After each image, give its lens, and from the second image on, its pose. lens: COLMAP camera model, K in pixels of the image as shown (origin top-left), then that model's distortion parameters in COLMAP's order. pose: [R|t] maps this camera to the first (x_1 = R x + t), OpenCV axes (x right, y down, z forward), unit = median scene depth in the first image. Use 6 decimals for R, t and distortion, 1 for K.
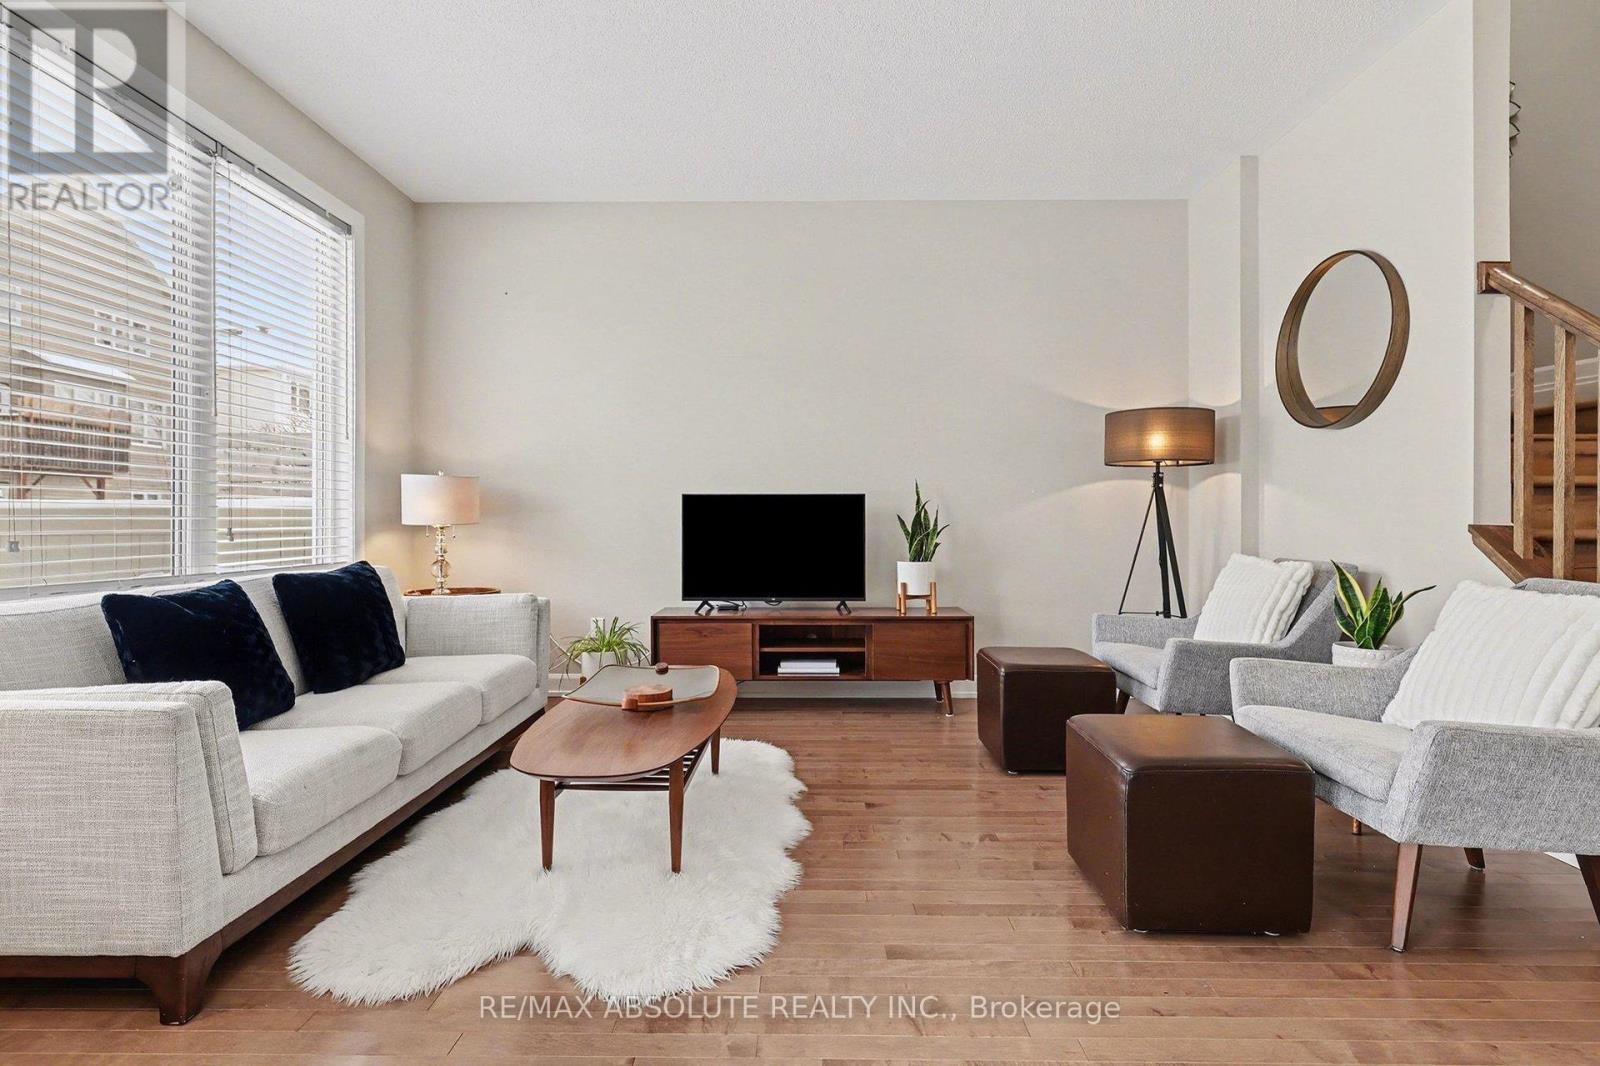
lens RADIAL K [[765.7, 0, 802.4], [0, 765.7, 524.1], [0, 0, 1]] dist [-0.003736, -0.000700]
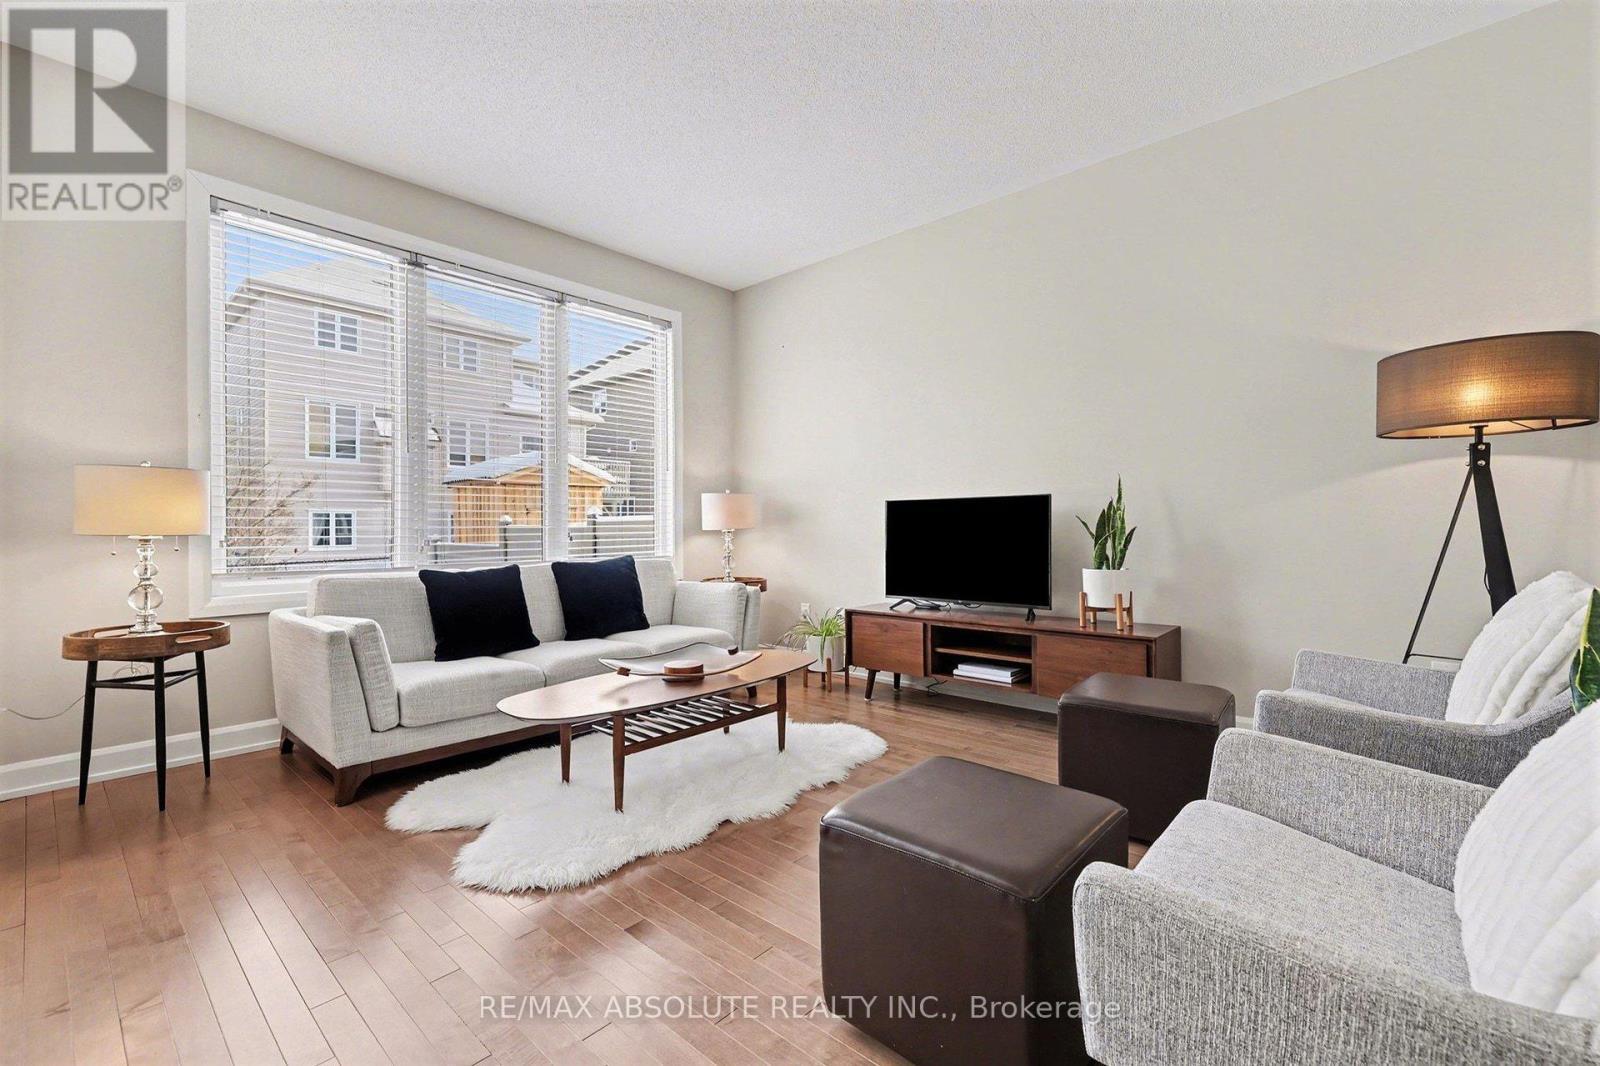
lens RADIAL K [[687.0, 0, 803.8], [0, 687.0, 523.4], [0, 0, 1]] dist [0.008477, -0.000063]
pose [[0.749278, -0.011661, -0.662153, 0.424573], [0.008243, 0.999932, -0.008281, 0.000521], [0.662205, 0.000746, 0.749323, 0.187878]]
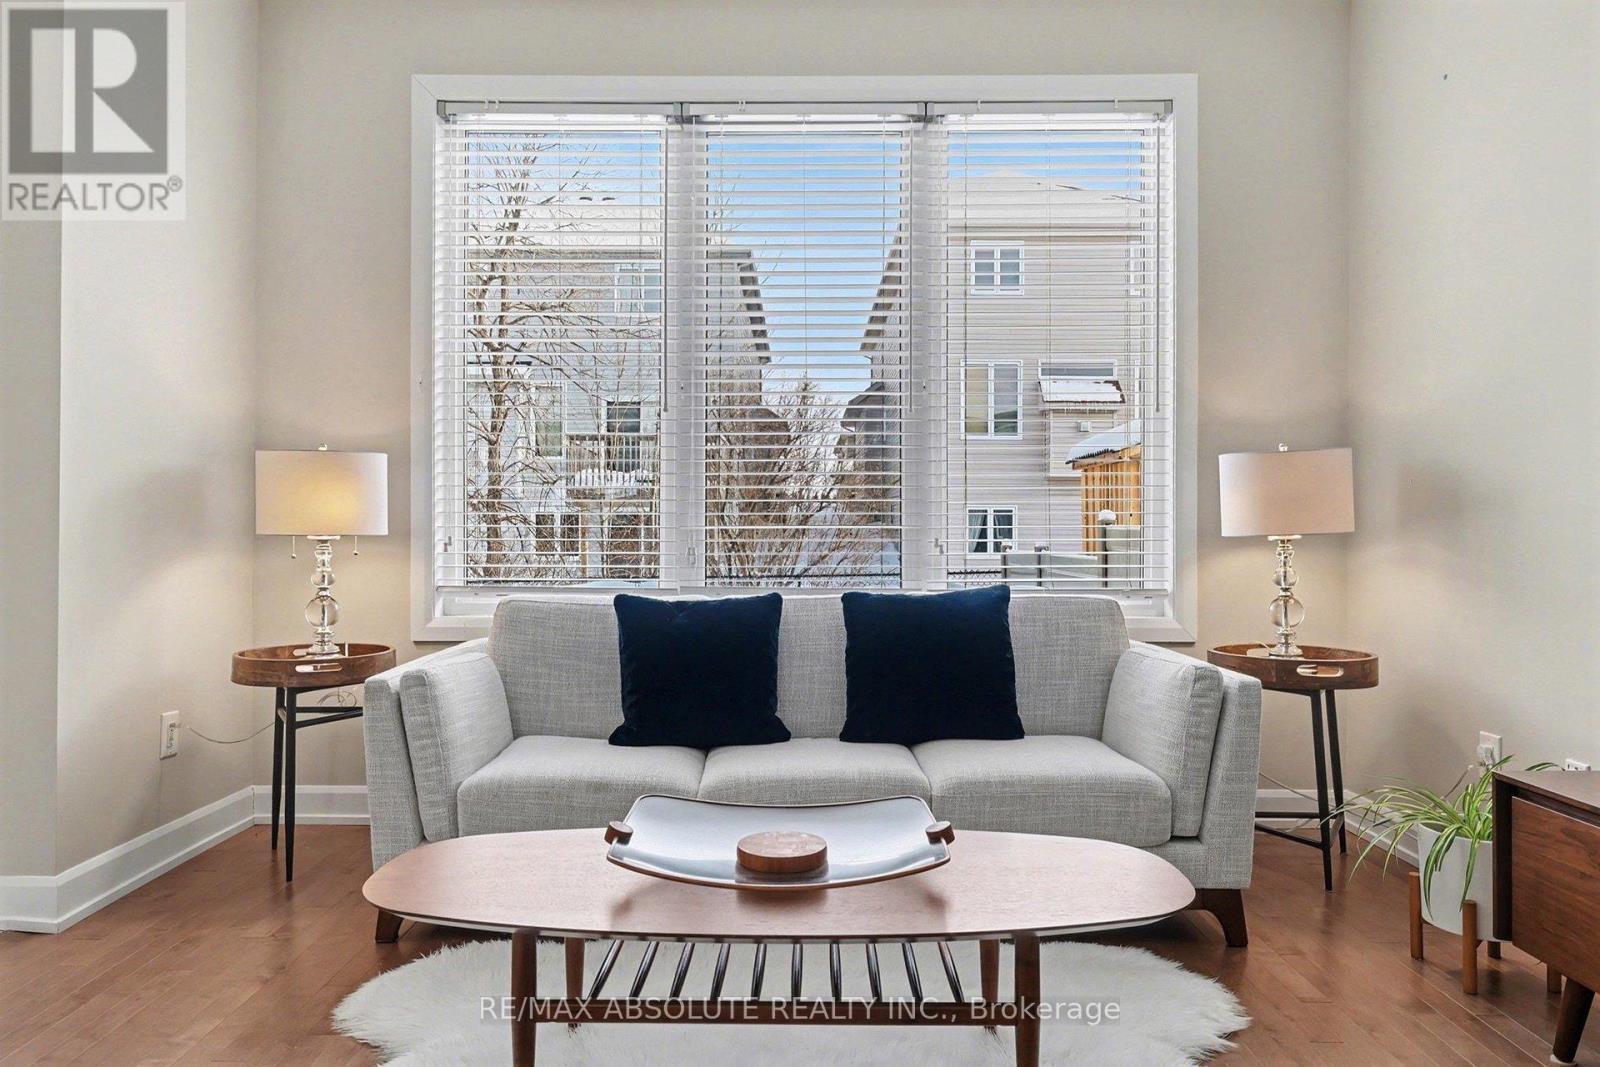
lens RADIAL K [[1051.9, 0, 791.7], [0, 1051.9, 522.6], [0, 0, 1]] dist [0.005984, 0.001669]
pose [[-0.005652, -0.012104, -0.999911, 0.333975], [-0.002079, 0.999925, -0.012092, 0.000602], [0.999982, 0.002011, -0.005677, 0.631509]]
